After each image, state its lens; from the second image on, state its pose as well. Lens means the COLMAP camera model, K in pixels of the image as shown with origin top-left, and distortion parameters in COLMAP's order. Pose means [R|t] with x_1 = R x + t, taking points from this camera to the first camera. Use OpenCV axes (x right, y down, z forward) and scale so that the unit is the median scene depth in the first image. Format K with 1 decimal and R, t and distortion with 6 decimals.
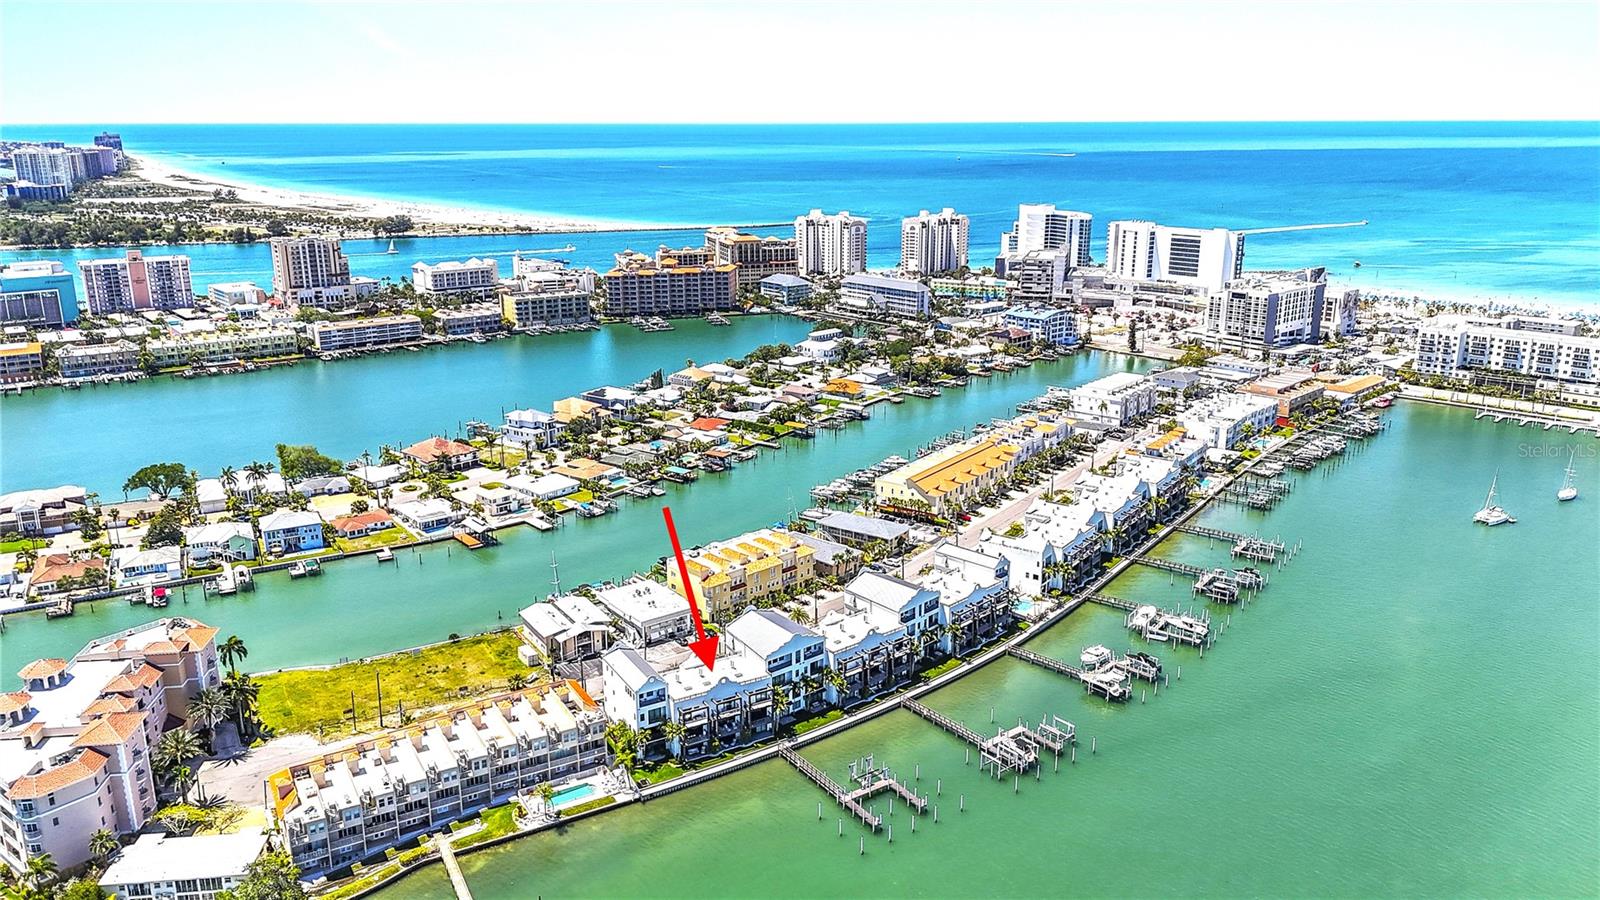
lens RADIAL K [[1231.9, 0, 800.0], [0, 1231.9, 450.0], [0, 0, 1]] dist [0.115219, -0.152296]
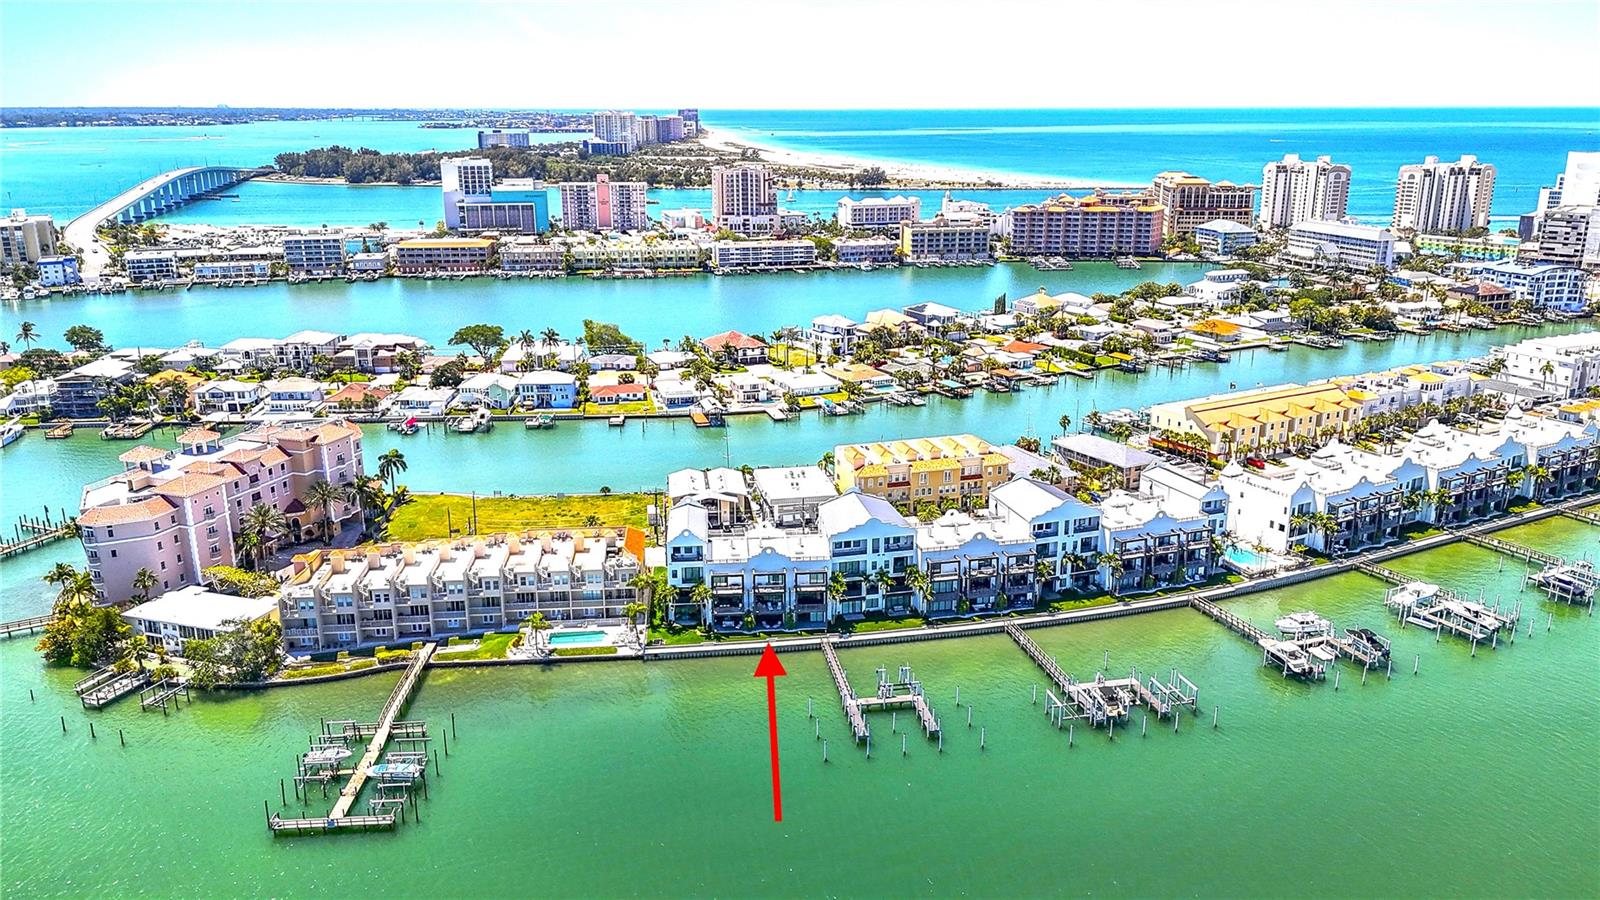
lens RADIAL K [[1231.9, 0, 800.0], [0, 1231.9, 450.0], [0, 0, 1]] dist [0.115219, -0.152296]
pose [[0.898773, 0.117052, -0.422500, 0.186725], [-0.117116, 0.992780, 0.025910, 0.053476], [0.422482, 0.026195, 0.905993, 0.130664]]
